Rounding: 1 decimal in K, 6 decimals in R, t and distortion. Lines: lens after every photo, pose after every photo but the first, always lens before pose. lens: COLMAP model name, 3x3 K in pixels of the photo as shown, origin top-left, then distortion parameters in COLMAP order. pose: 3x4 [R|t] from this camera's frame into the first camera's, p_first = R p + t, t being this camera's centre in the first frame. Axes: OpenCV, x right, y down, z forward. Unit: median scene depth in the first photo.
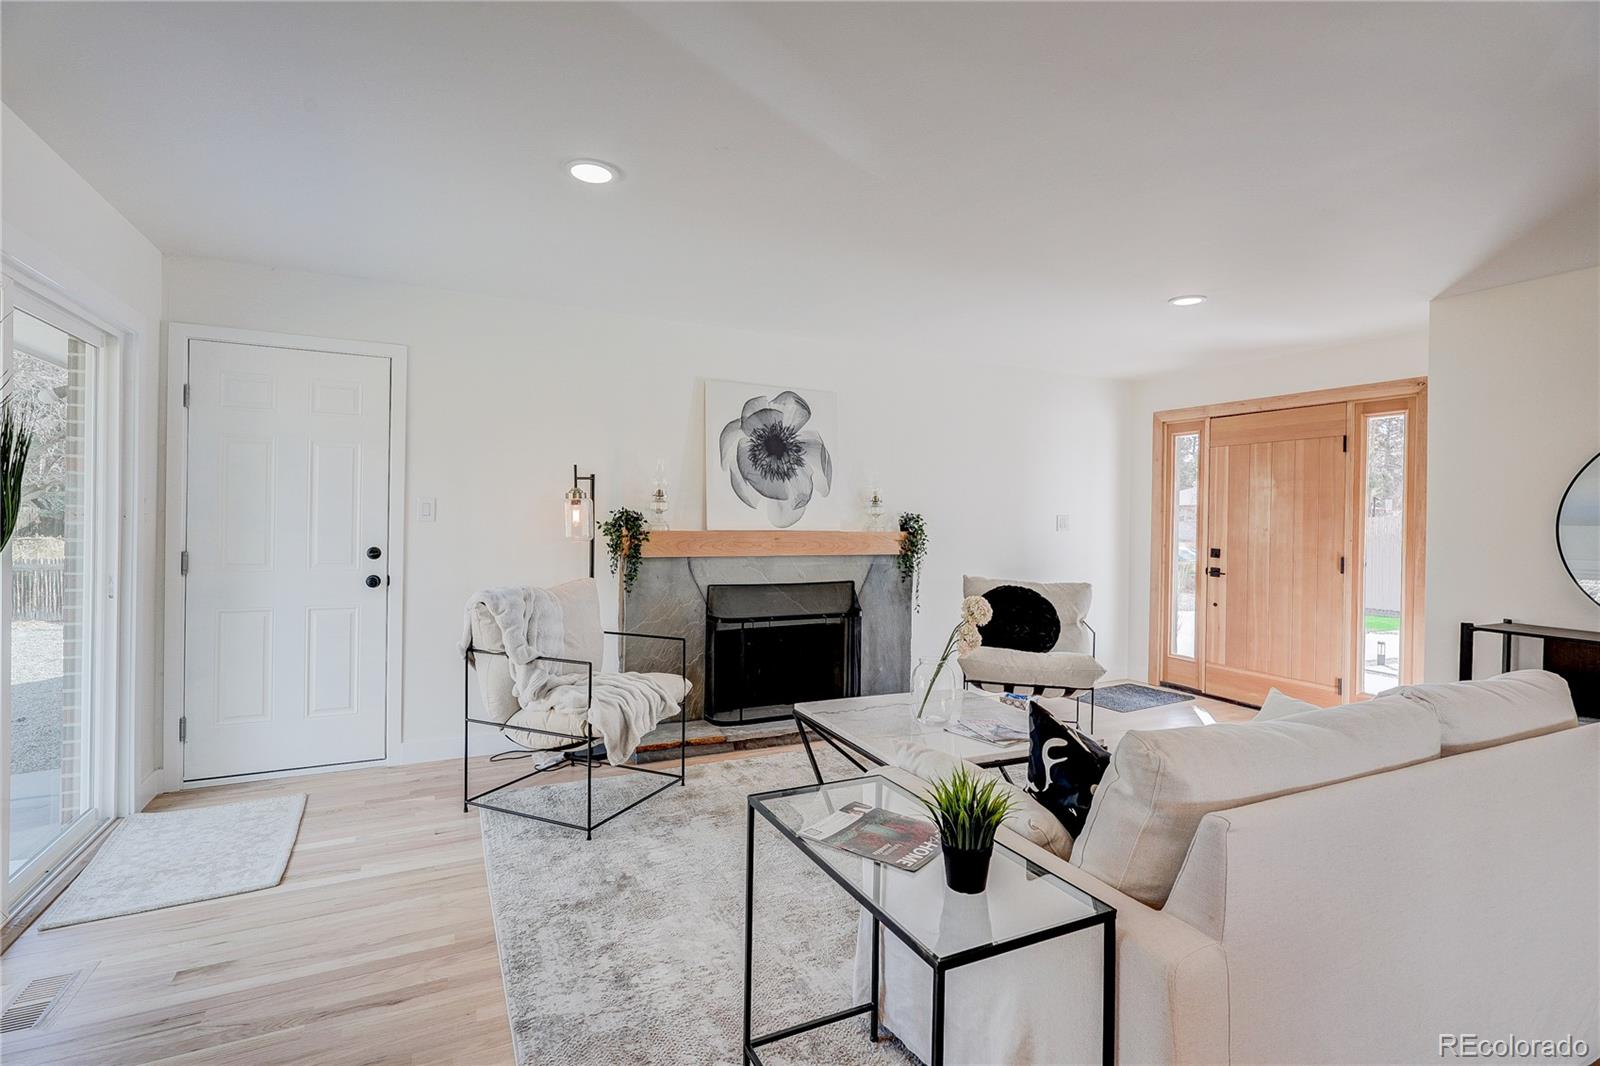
lens RADIAL K [[748.1, 0, 800.4], [0, 748.1, 523.8], [0, 0, 1]] dist [-0.000859, -0.000705]
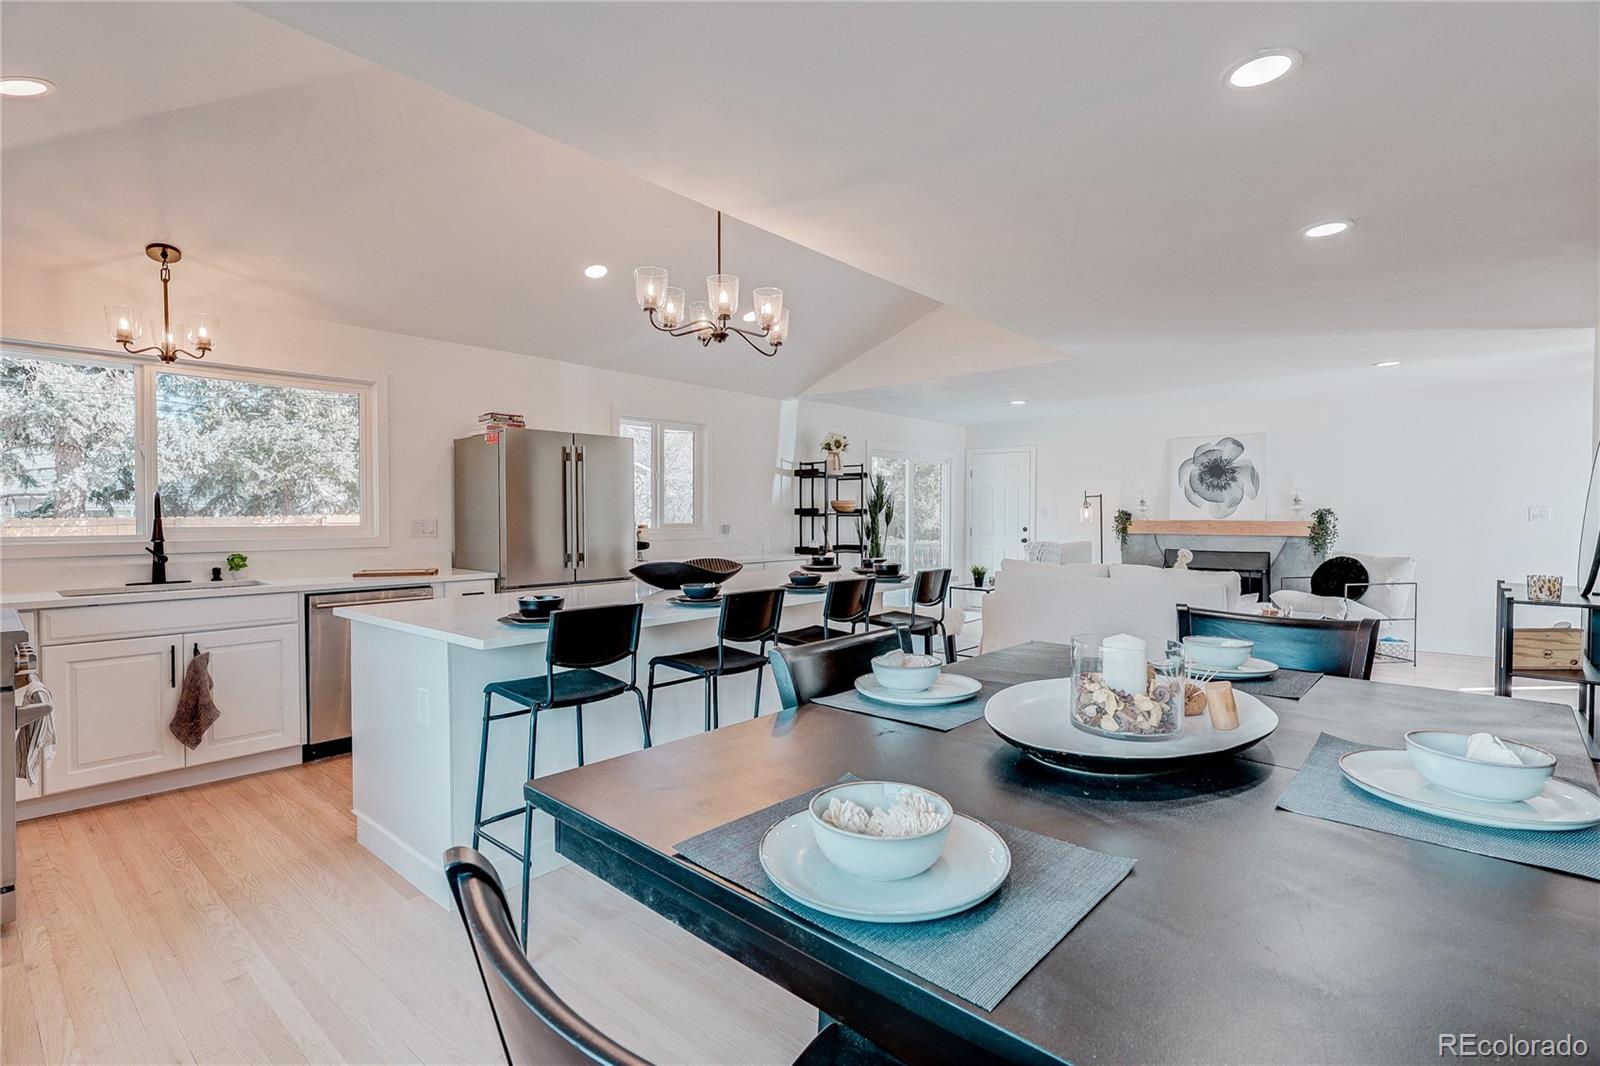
lens RADIAL K [[748.1, 0, 802.5], [0, 748.1, 525.8], [0, 0, 1]] dist [-0.000859, -0.000705]
pose [[0.380027, 0.000654, -0.924975, 1.175474], [-0.000004, 1.000000, 0.000706, 0.020127], [0.924975, -0.000265, 0.380027, -0.522025]]
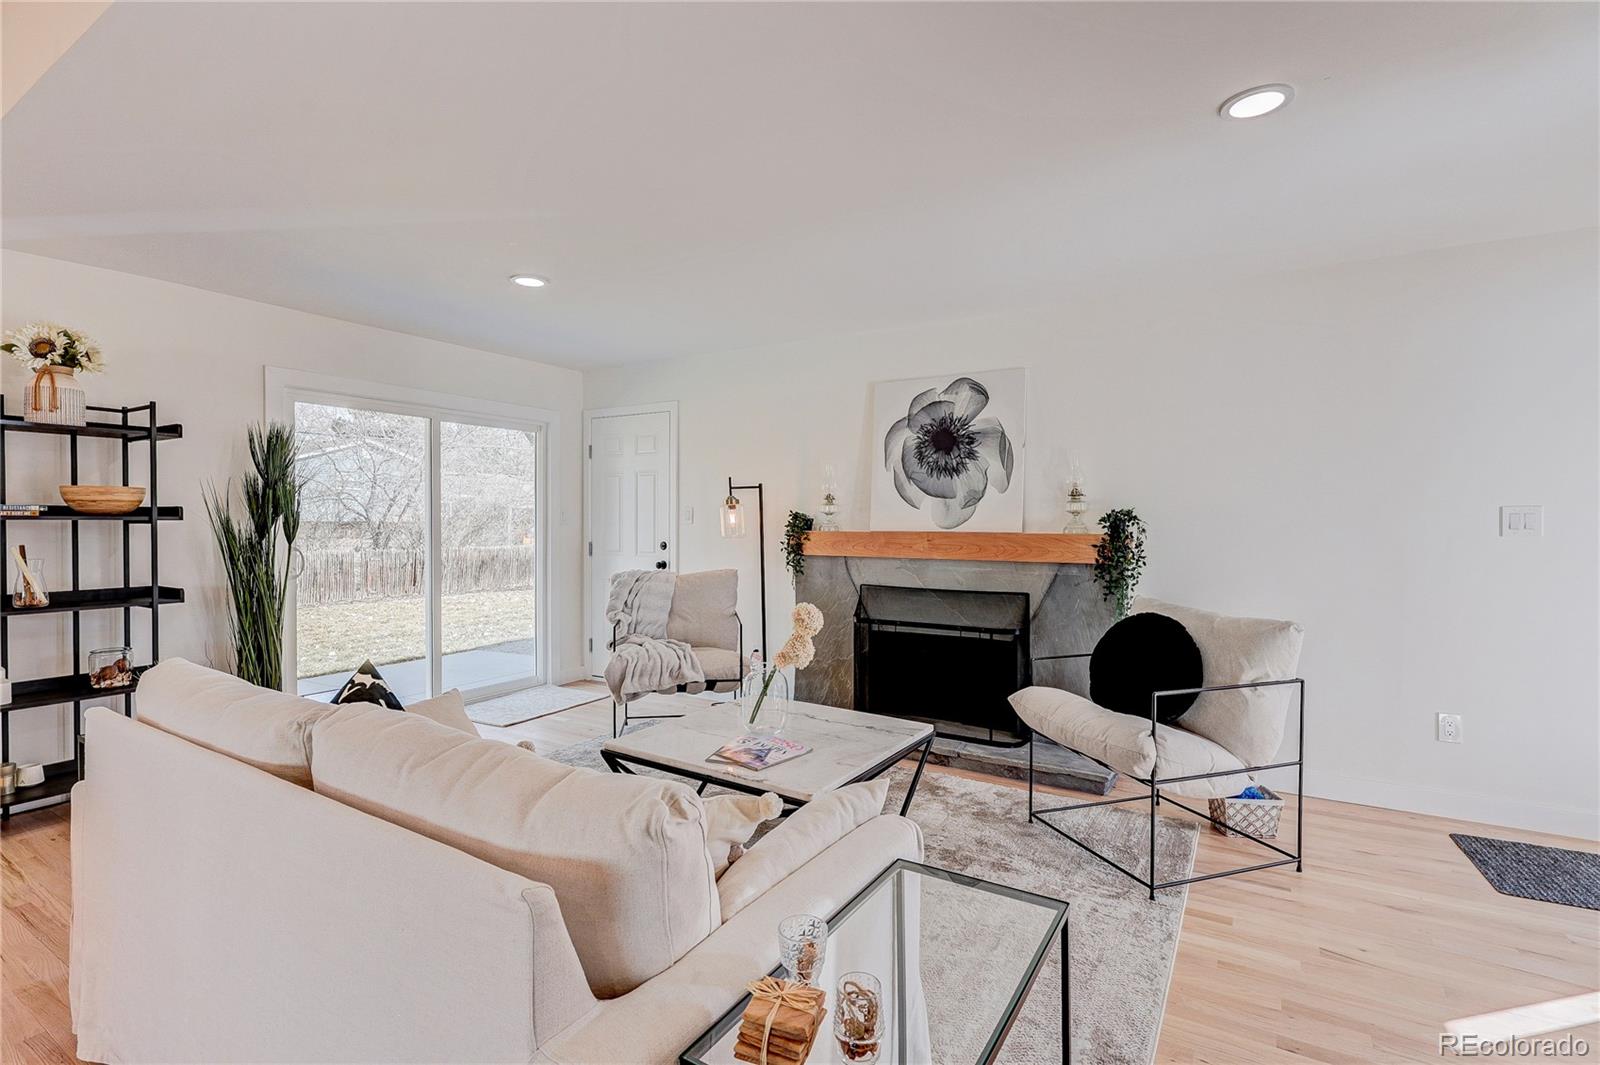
lens RADIAL K [[748.1, 0, 801.4], [0, 748.1, 525.1], [0, 0, 1]] dist [-0.000859, -0.000705]
pose [[0.529964, -0.006553, -0.847995, 0.647918], [-0.000629, 0.999967, -0.008121, 0.008353], [0.848020, 0.004837, 0.529942, 0.355440]]
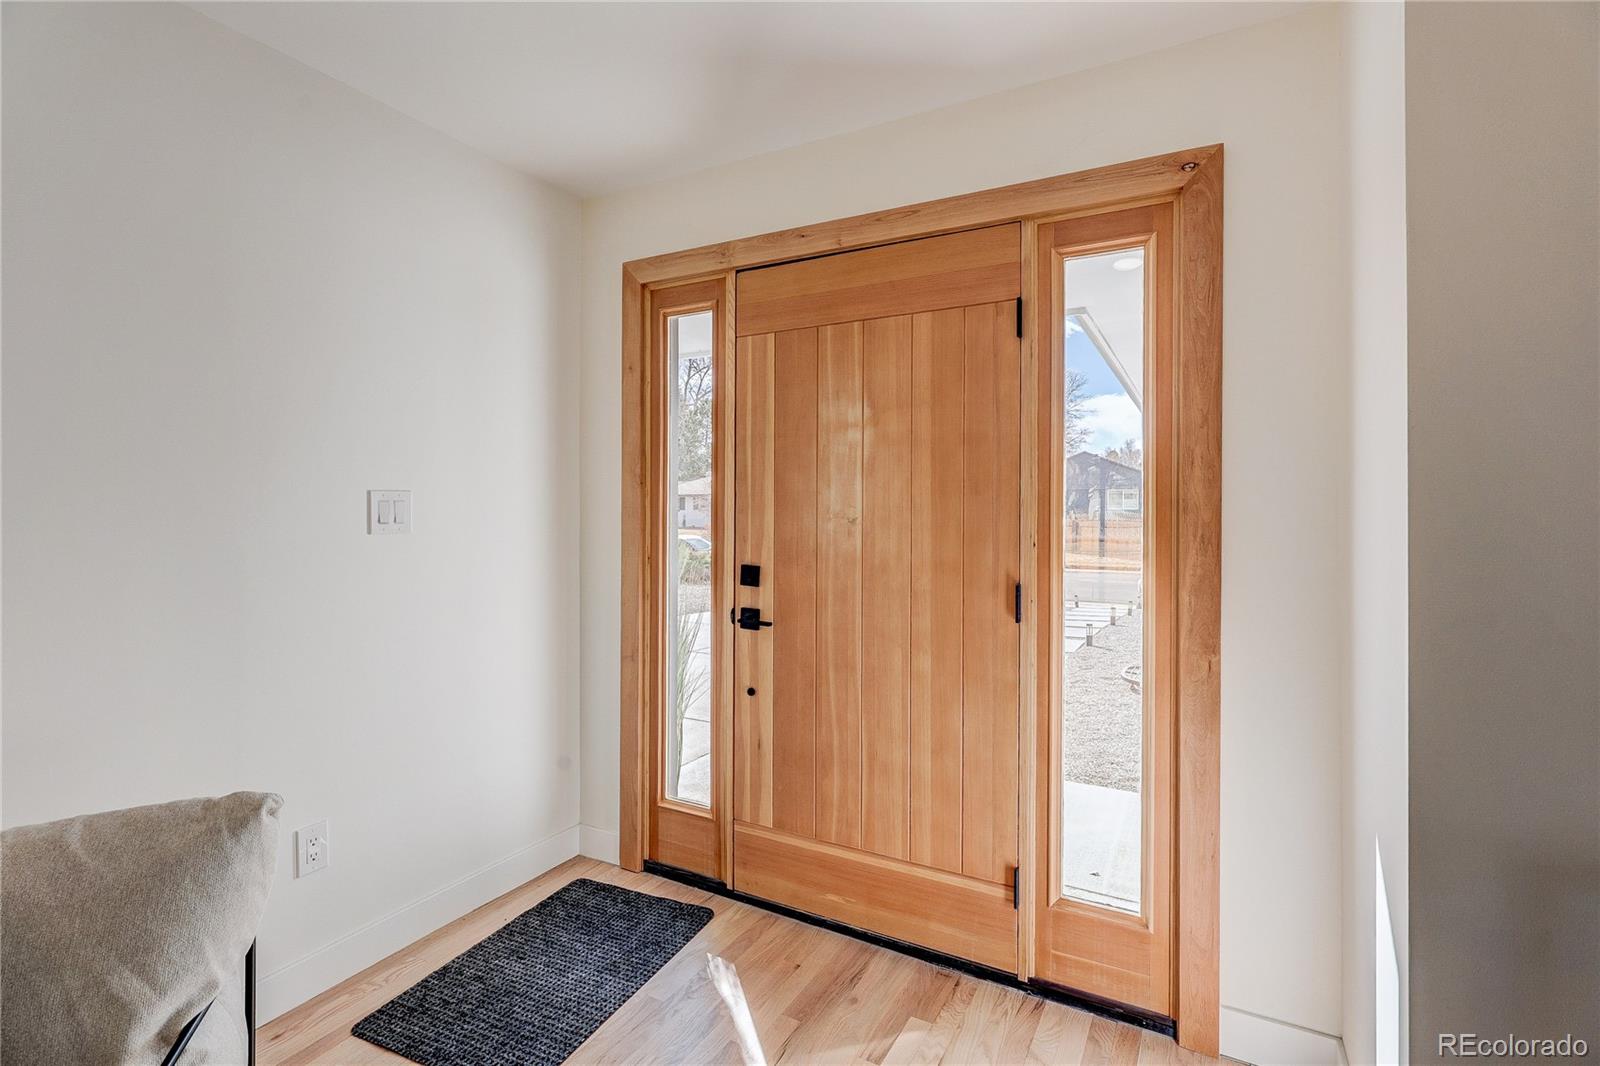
lens RADIAL K [[748.1, 0, 792.0], [0, 748.1, 518.5], [0, 0, 1]] dist [-0.000859, -0.000705]
pose [[0.826066, -0.014949, 0.563376, 0.376089], [0.011529, 0.999887, 0.009628, 0.001773], [-0.563456, -0.001458, 0.826145, 0.714853]]
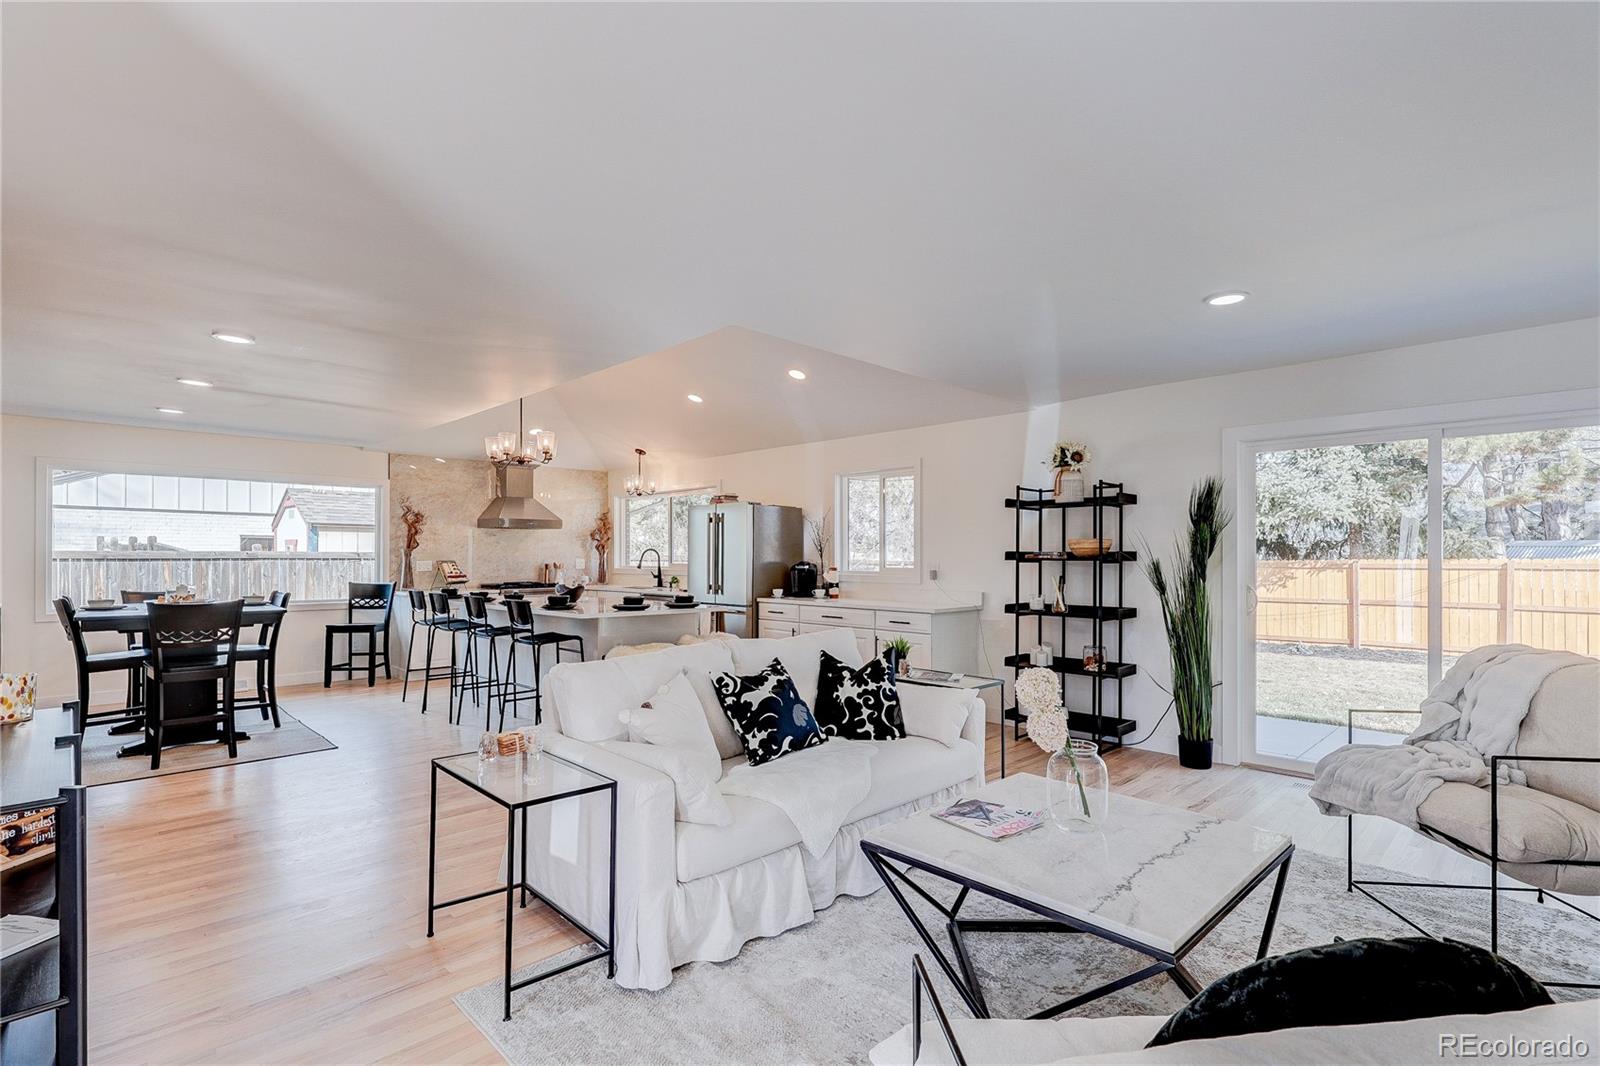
lens RADIAL K [[748.1, 0, 791.5], [0, 748.1, 551.3], [0, 0, 1]] dist [-0.000859, -0.000705]
pose [[-0.949937, -0.017630, -0.311943, 0.445664], [-0.016404, 0.999844, -0.006554, -0.001574], [0.312010, -0.001109, -0.950078, 1.059453]]
